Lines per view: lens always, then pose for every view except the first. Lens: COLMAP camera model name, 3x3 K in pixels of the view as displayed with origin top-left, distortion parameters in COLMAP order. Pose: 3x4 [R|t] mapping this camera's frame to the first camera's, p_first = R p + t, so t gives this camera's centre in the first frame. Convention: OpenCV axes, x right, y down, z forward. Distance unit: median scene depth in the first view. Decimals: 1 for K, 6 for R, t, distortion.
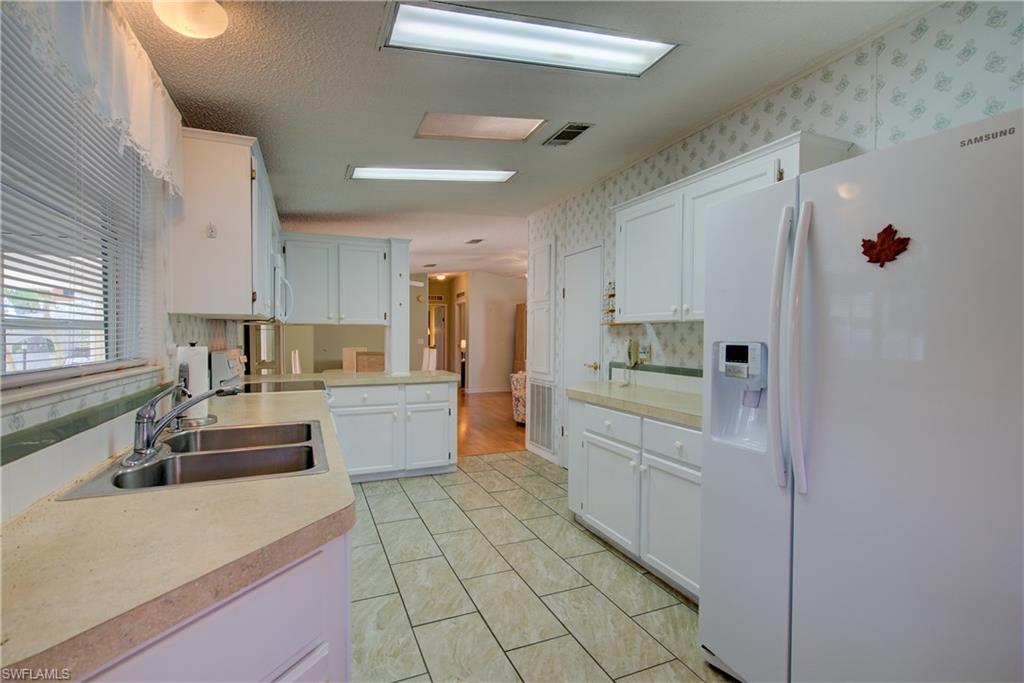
lens RADIAL K [[474.4, 0, 508.6], [0, 474.4, 344.5], [0, 0, 1]] dist [-0.001316, -0.000799]
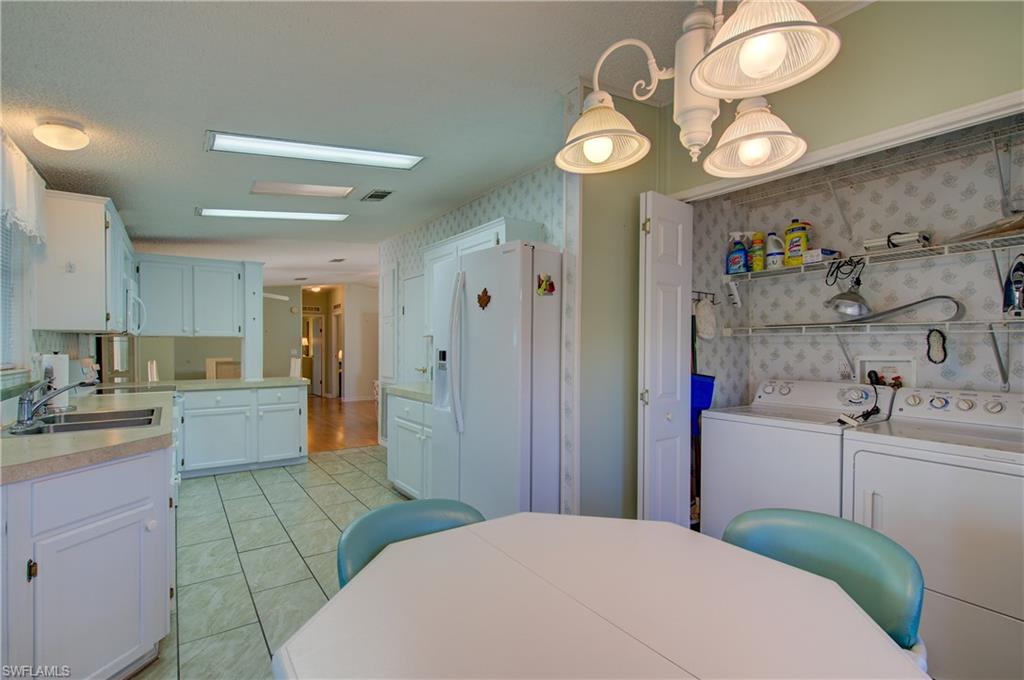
lens RADIAL K [[479.9, 0, 515.1], [0, 479.9, 350.2], [0, 0, 1]] dist [-0.003089, 0.000175]
pose [[0.976695, -0.005410, 0.214562, 0.183822], [0.007522, 0.999931, -0.009030, 0.008155], [-0.214498, 0.010434, 0.976669, -0.352044]]
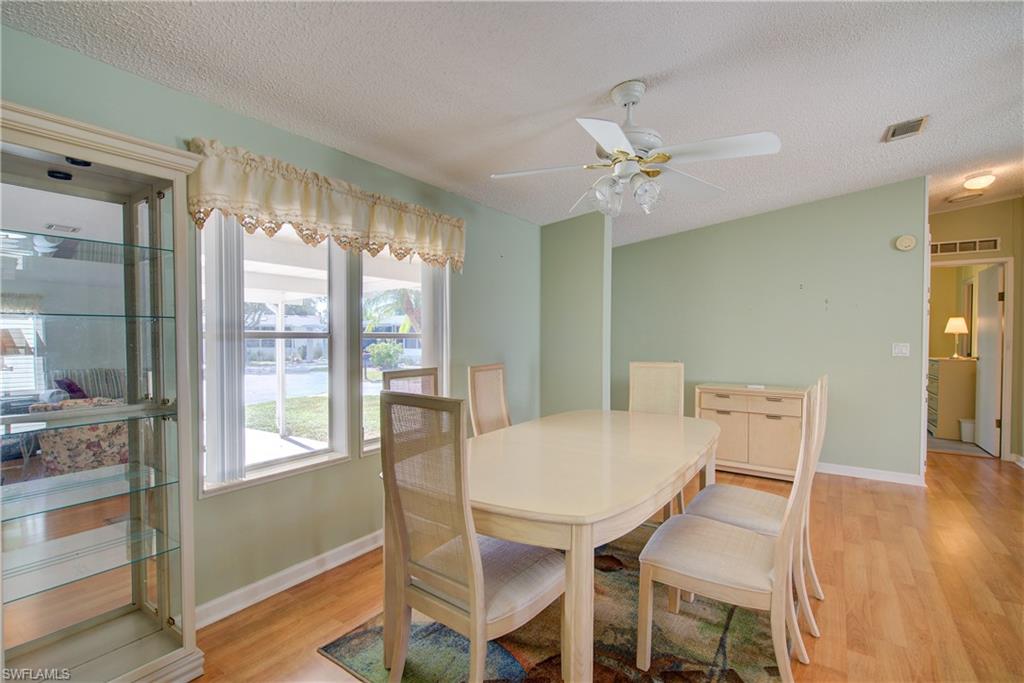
lens RADIAL K [[474.4, 0, 508.6], [0, 474.4, 344.5], [0, 0, 1]] dist [-0.001316, -0.000799]
pose [[0.532367, 0.015475, -0.846372, -0.071556], [-0.015396, 0.999845, 0.008597, -0.031433], [0.846374, 0.008454, 0.532523, 1.639222]]
